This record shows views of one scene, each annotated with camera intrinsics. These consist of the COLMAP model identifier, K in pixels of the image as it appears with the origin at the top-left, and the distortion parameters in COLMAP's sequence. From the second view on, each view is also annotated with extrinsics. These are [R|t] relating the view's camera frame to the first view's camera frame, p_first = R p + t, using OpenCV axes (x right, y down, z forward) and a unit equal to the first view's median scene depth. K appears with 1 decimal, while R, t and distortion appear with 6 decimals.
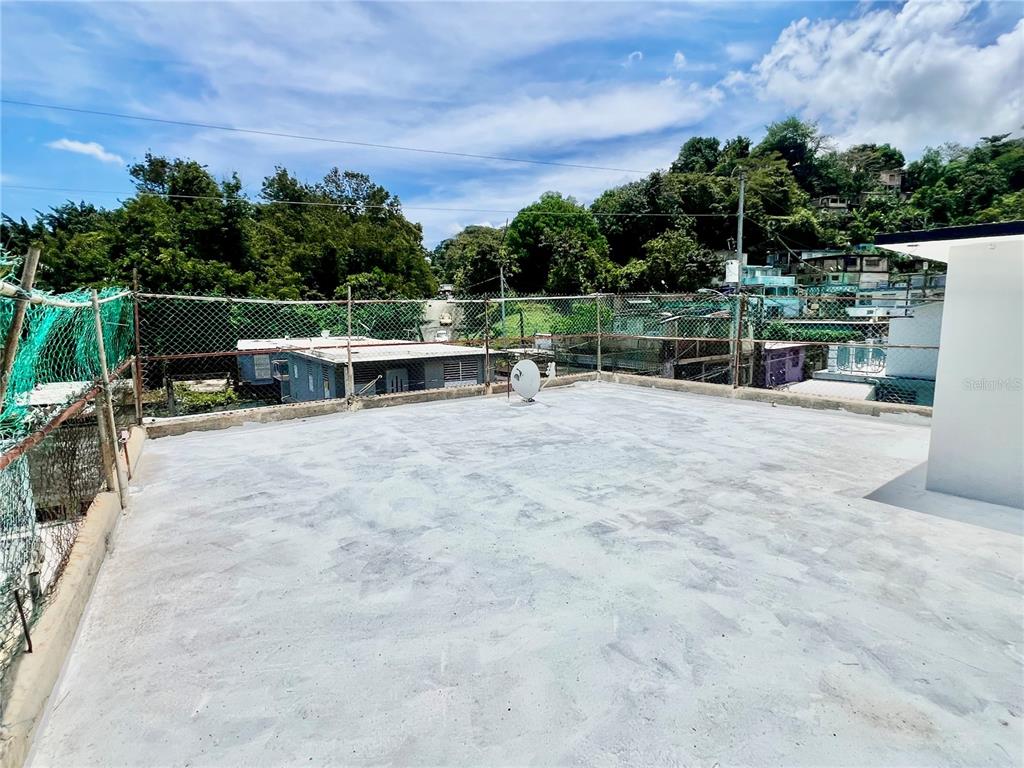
lens RADIAL K [[508.5, 0, 512.0], [0, 508.5, 384.0], [0, 0, 1]] dist [-0.000904, -0.000334]
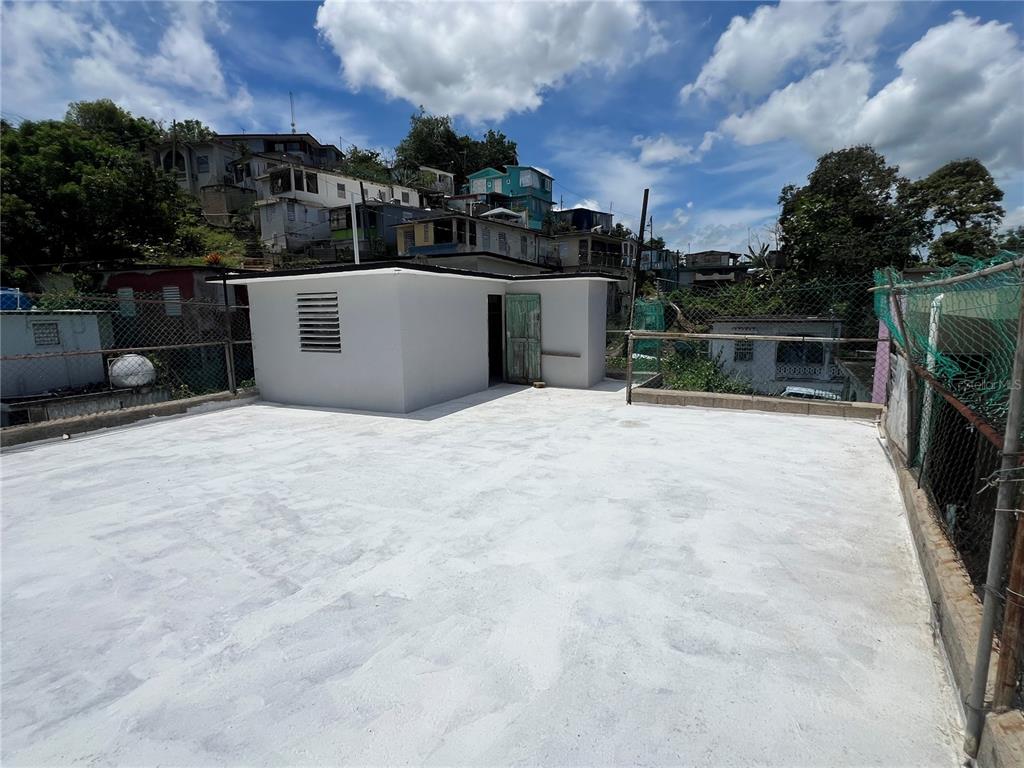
lens RADIAL K [[508.5, 0, 512.0], [0, 508.5, 384.0], [0, 0, 1]] dist [-0.000904, -0.000334]
pose [[-0.424156, -0.116006, 0.898128, -0.835954], [0.145053, 0.970253, 0.193825, -0.163749], [-0.893897, 0.212488, -0.394712, 1.274427]]
